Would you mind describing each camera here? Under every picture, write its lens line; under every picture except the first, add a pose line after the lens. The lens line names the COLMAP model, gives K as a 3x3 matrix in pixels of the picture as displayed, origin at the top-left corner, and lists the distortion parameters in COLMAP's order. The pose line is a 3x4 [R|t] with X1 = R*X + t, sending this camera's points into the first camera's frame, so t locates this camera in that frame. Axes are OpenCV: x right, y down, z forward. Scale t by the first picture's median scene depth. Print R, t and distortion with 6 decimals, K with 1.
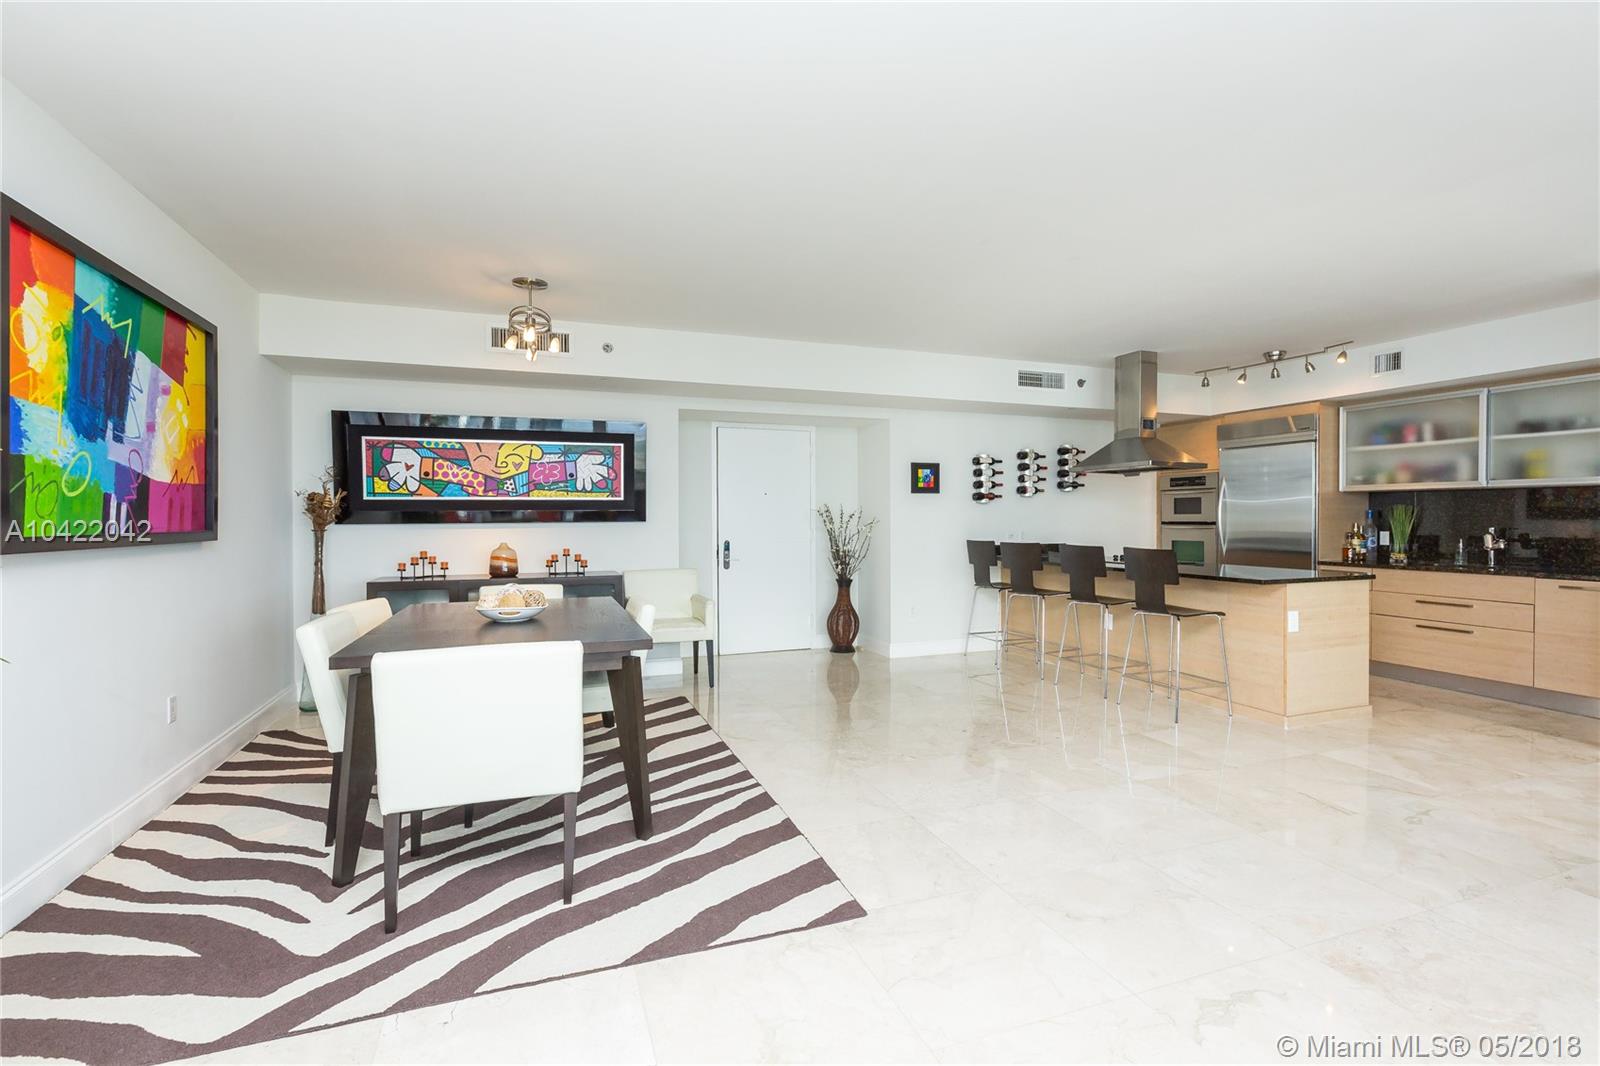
lens RADIAL K [[697.1, 0, 808.1], [0, 697.1, 523.8], [0, 0, 1]] dist [0.000234, 0.000276]
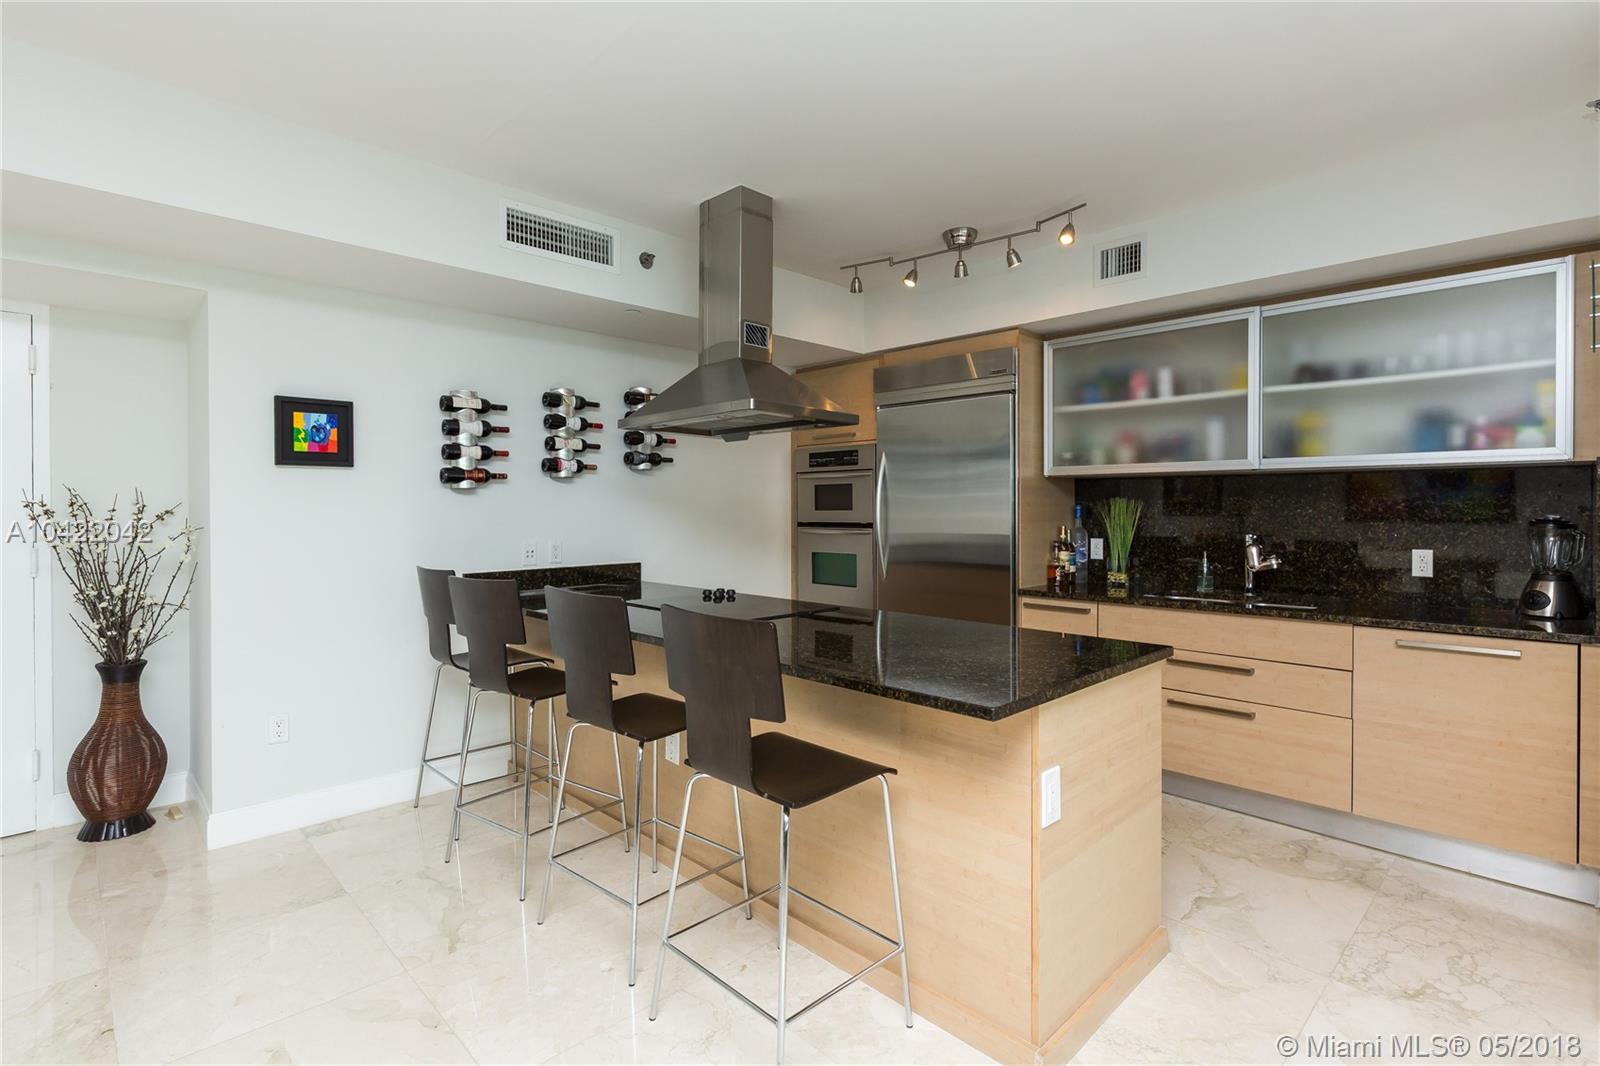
lens RADIAL K [[766.8, 0, 765.8], [0, 766.8, 512.4], [0, 0, 1]] dist [-0.003661, -0.000231]
pose [[0.923748, -0.001004, 0.382998, 0.277665], [0.003011, 0.999985, -0.004640, -0.011609], [-0.382988, 0.005439, 0.923737, 0.477585]]
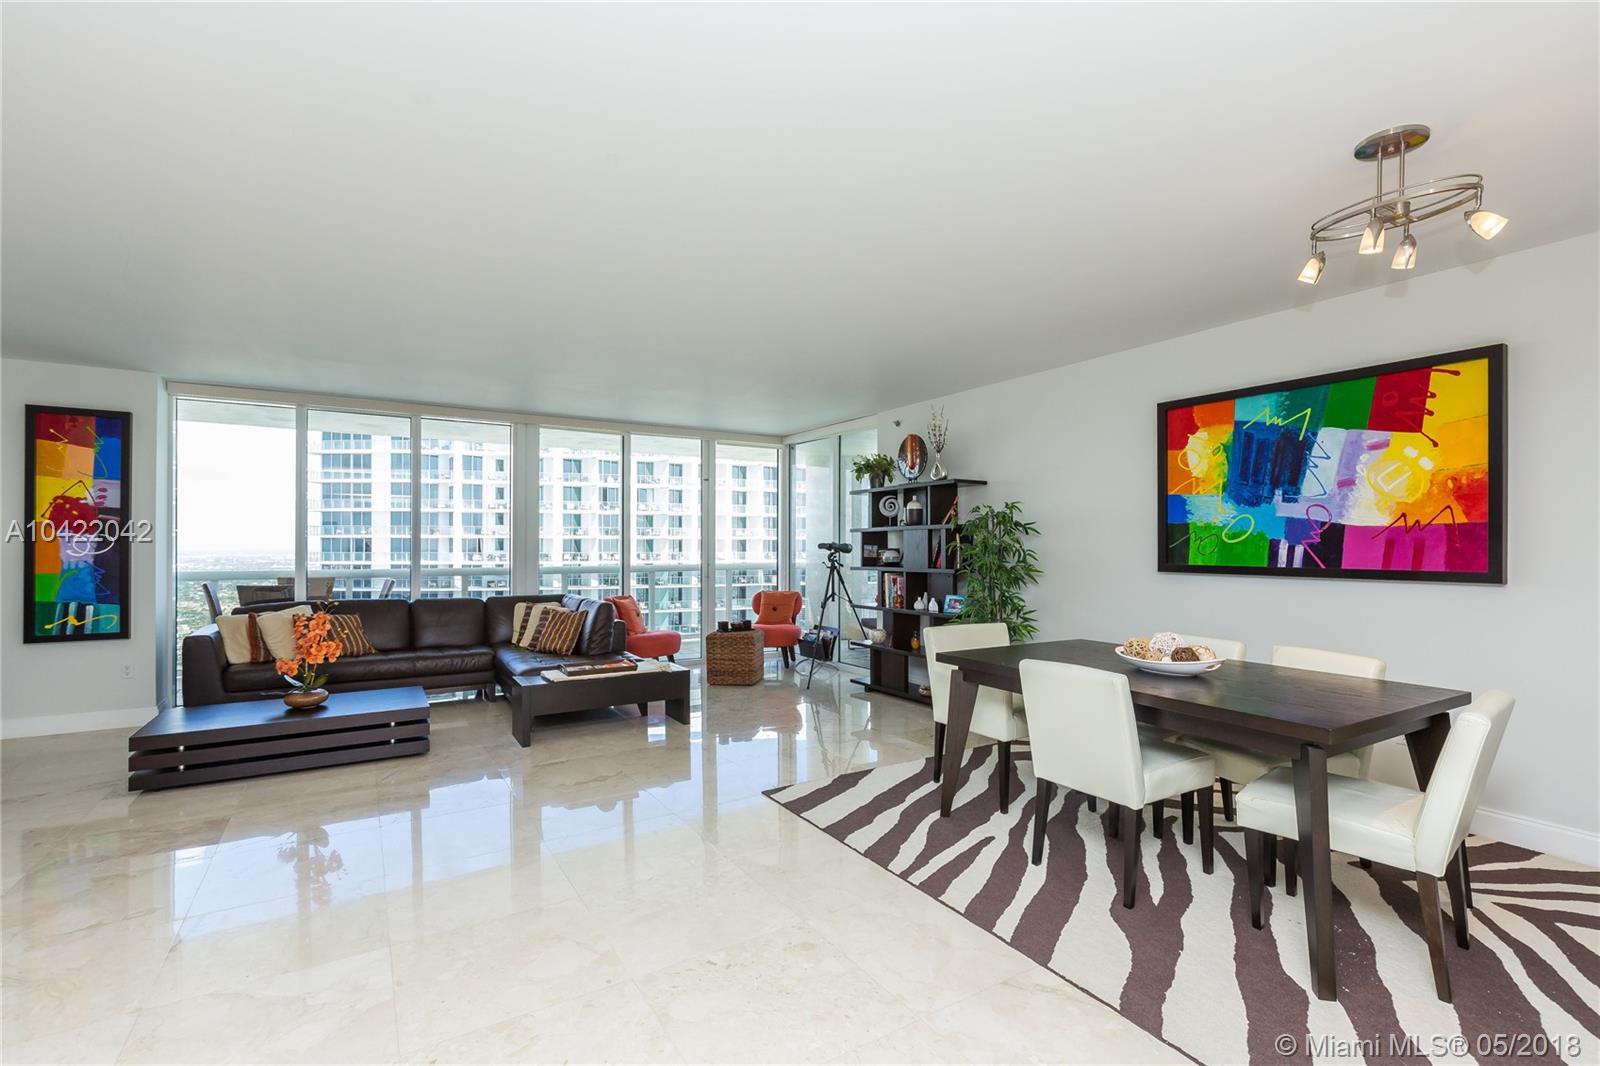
lens RADIAL K [[743.9, 0, 775.6], [0, 743.9, 546.4], [0, 0, 1]] dist [-0.001172, 0.000030]
pose [[-0.987702, 0.001168, -0.156342, 0.119336], [-0.000567, 0.999939, 0.011053, -0.019047], [0.156346, 0.011006, -0.987641, 1.004071]]
